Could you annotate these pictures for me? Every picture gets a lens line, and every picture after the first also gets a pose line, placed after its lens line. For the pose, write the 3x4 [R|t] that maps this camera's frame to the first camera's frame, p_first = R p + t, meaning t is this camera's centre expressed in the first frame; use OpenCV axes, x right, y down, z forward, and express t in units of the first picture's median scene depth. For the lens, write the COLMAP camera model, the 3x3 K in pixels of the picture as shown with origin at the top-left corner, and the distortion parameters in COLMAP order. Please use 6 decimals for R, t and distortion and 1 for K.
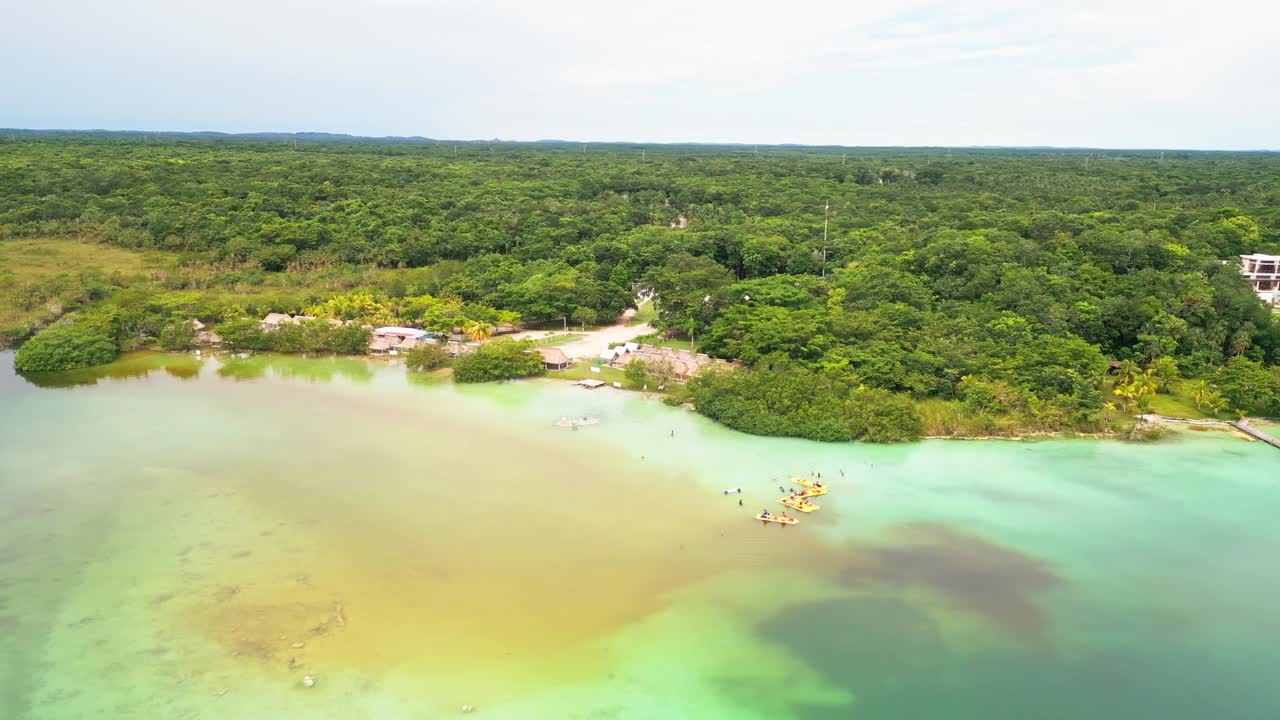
lens RADIAL K [[962.9, 0, 640.0], [0, 962.9, 360.0], [0, 0, 1]] dist [0.091494, -0.103375]
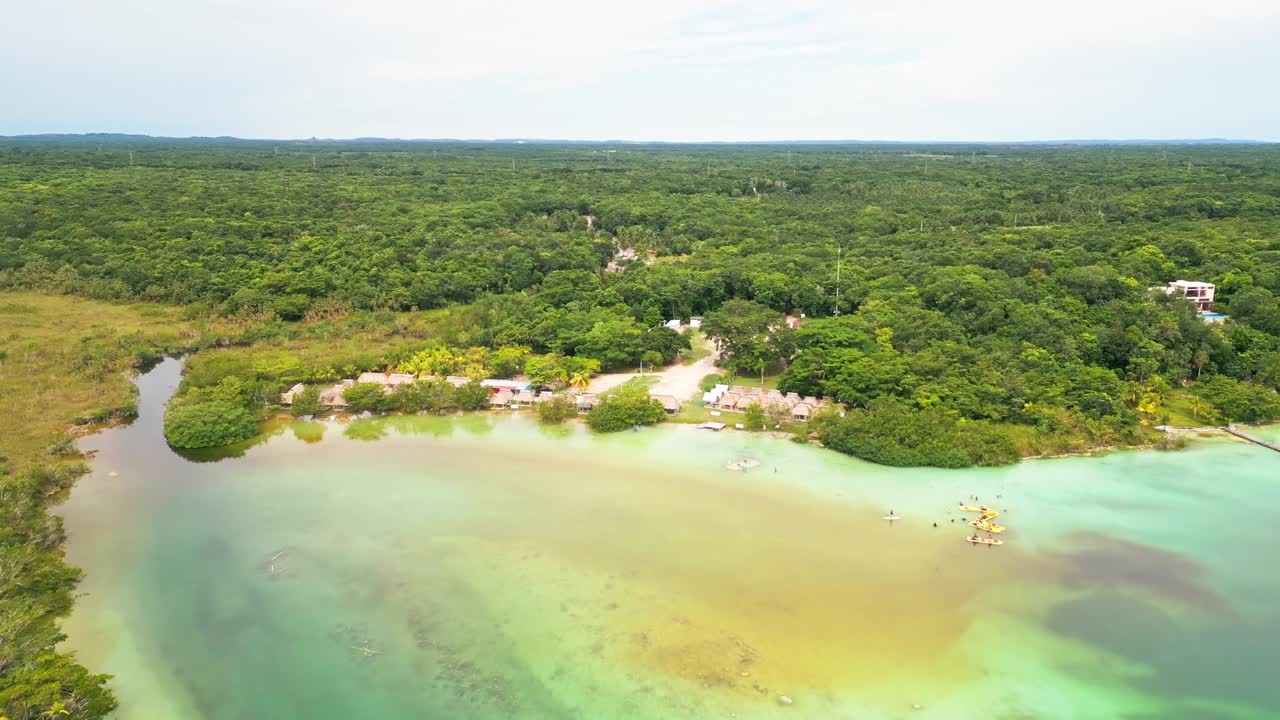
lens RADIAL K [[962.9, 0, 640.0], [0, 962.9, 360.0], [0, 0, 1]] dist [0.091494, -0.103375]
pose [[0.982436, -0.053444, 0.178782, -0.329661], [0.052257, 0.998569, 0.011340, -0.070294], [-0.179133, -0.001799, 0.983823, -0.118239]]
